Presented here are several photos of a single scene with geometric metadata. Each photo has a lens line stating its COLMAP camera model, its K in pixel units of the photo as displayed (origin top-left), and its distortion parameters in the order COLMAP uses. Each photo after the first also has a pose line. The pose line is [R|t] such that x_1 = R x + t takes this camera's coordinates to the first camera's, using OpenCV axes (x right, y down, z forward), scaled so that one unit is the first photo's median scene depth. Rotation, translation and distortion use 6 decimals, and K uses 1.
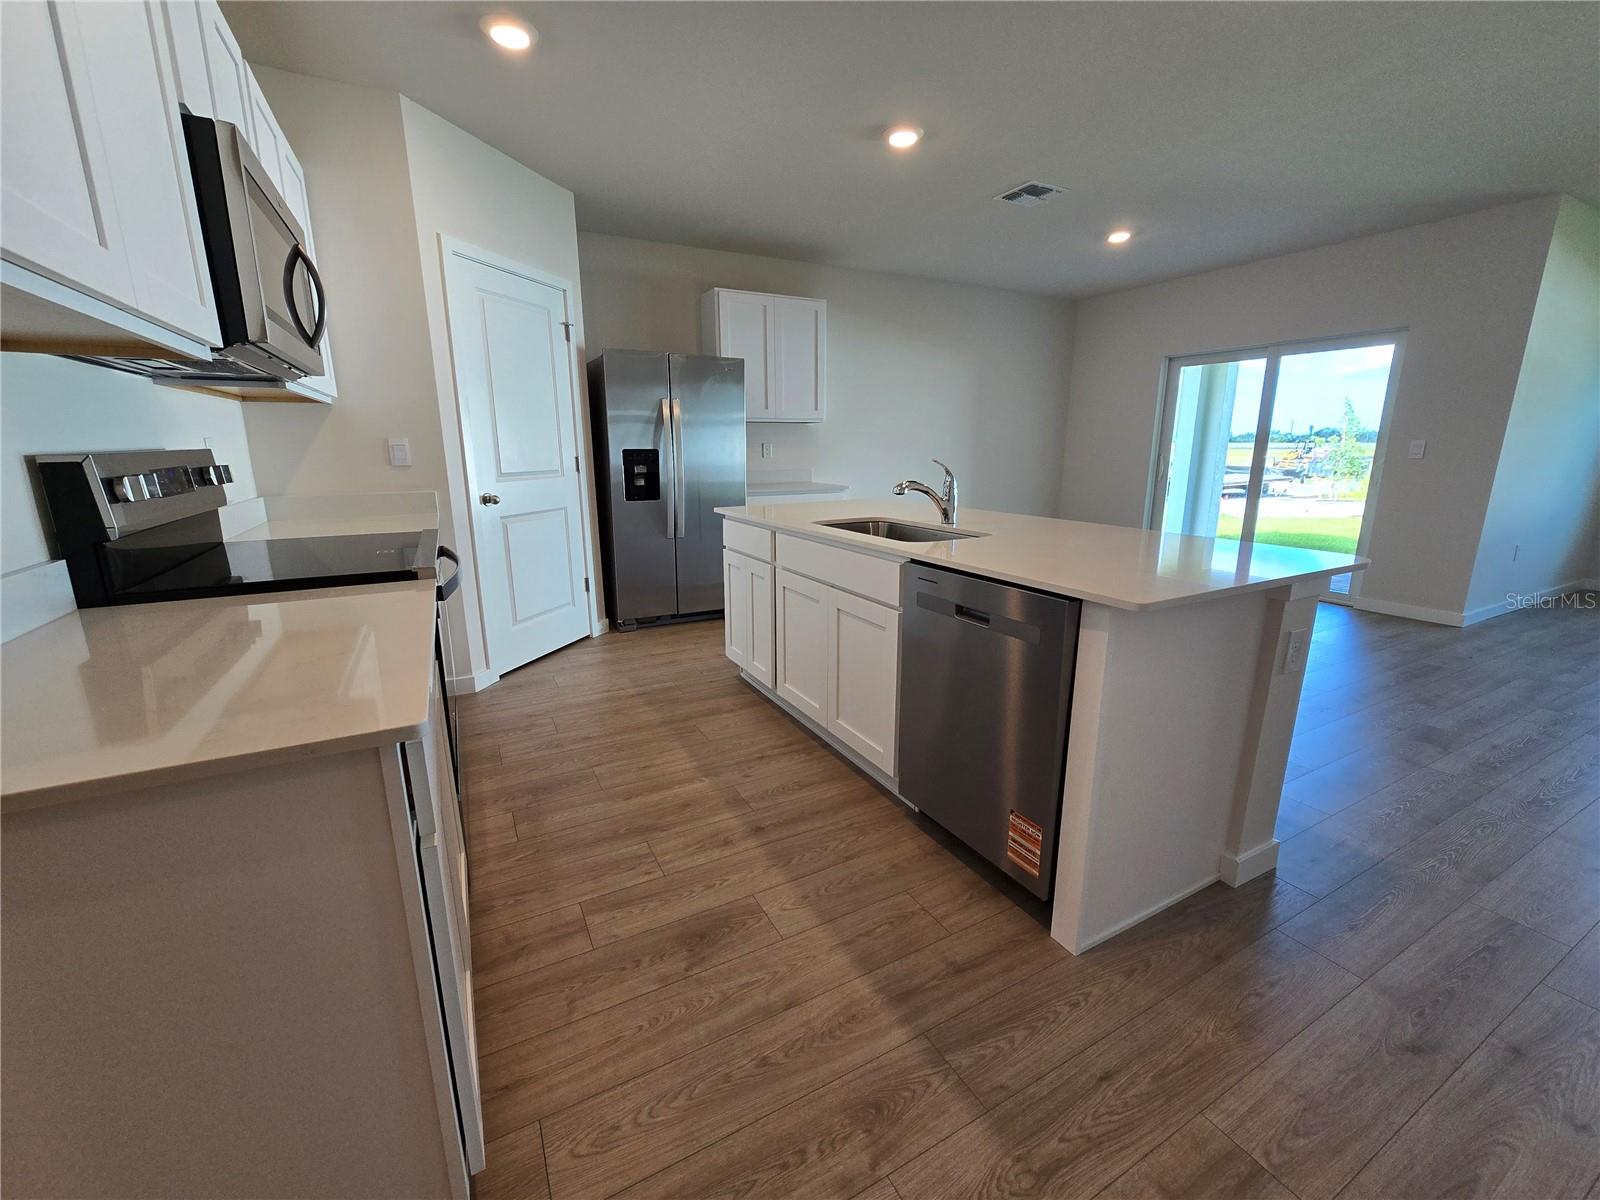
lens RADIAL K [[655.3, 0, 803.4], [0, 655.3, 589.8], [0, 0, 1]] dist [0.004899, 0.001632]
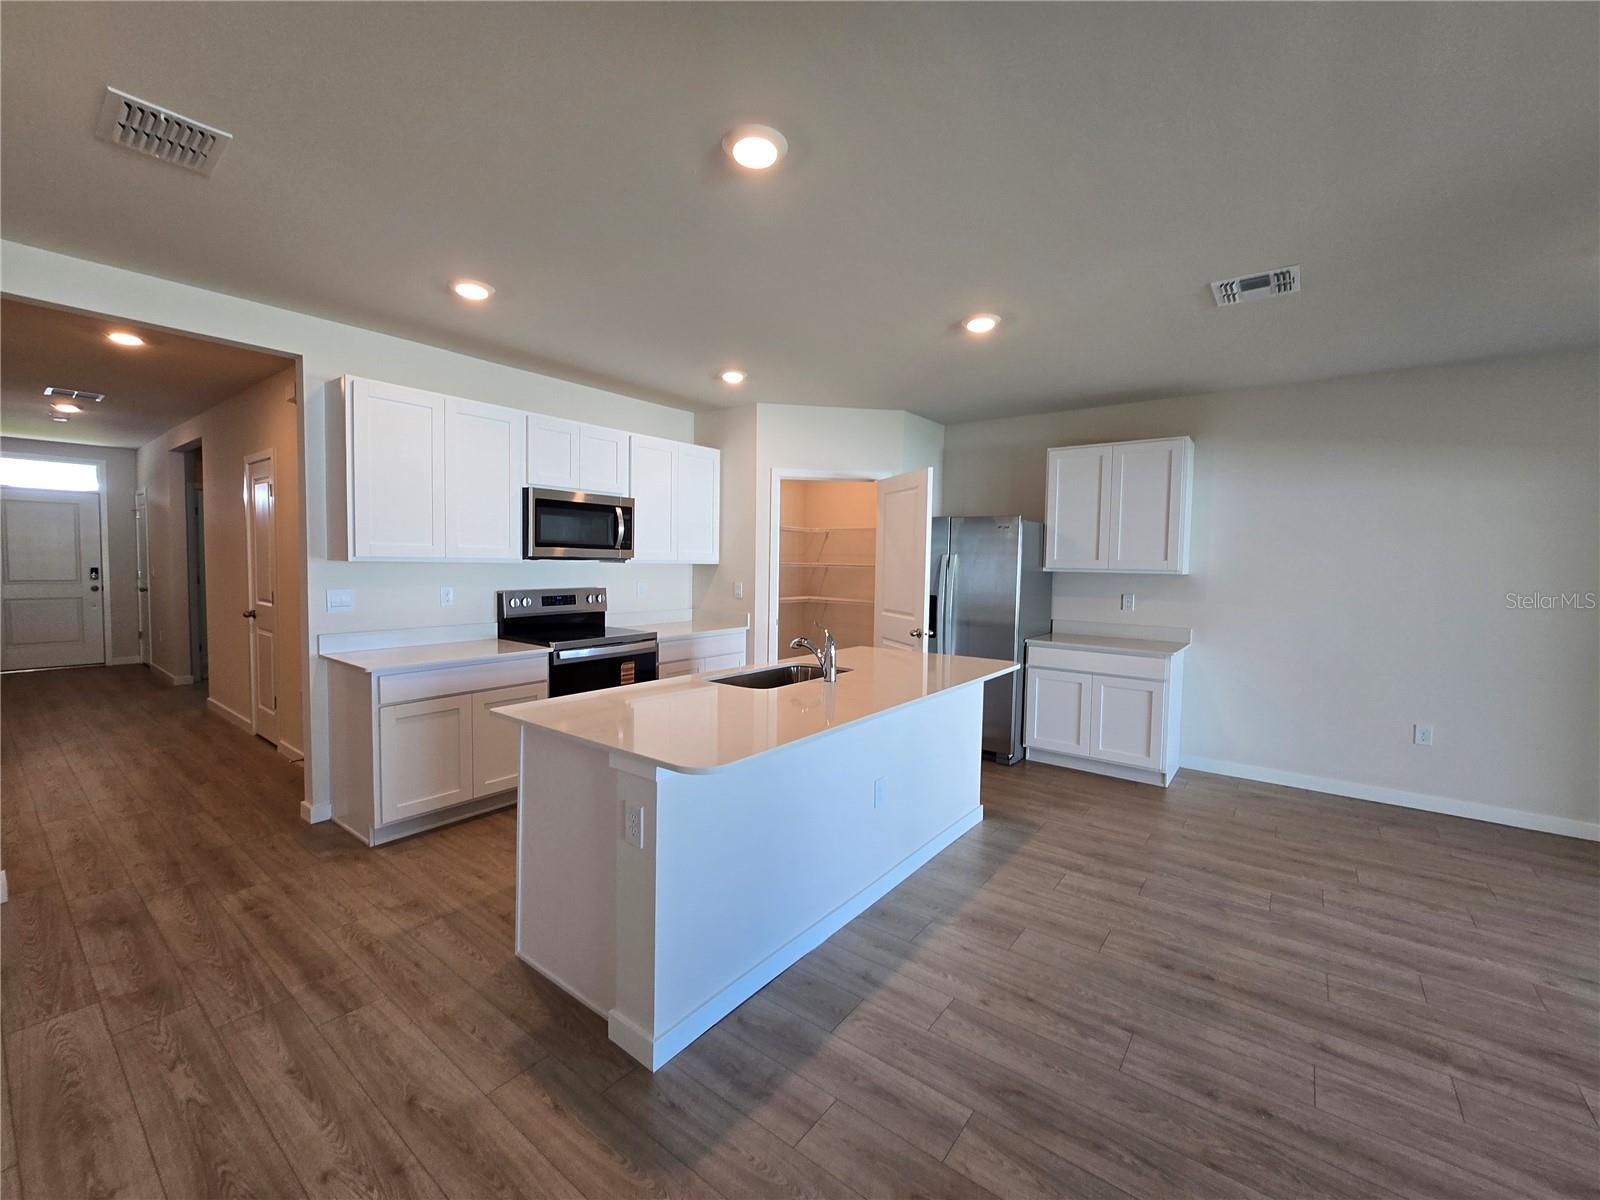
lens RADIAL K [[655.3, 0, 803.6], [0, 655.3, 603.4], [0, 0, 1]] dist [0.004899, 0.001632]
pose [[0.407757, 0.074494, -0.910047, 2.307803], [-0.216361, 0.976165, -0.017036, -0.389164], [0.887086, 0.203845, 0.414156, 0.941881]]
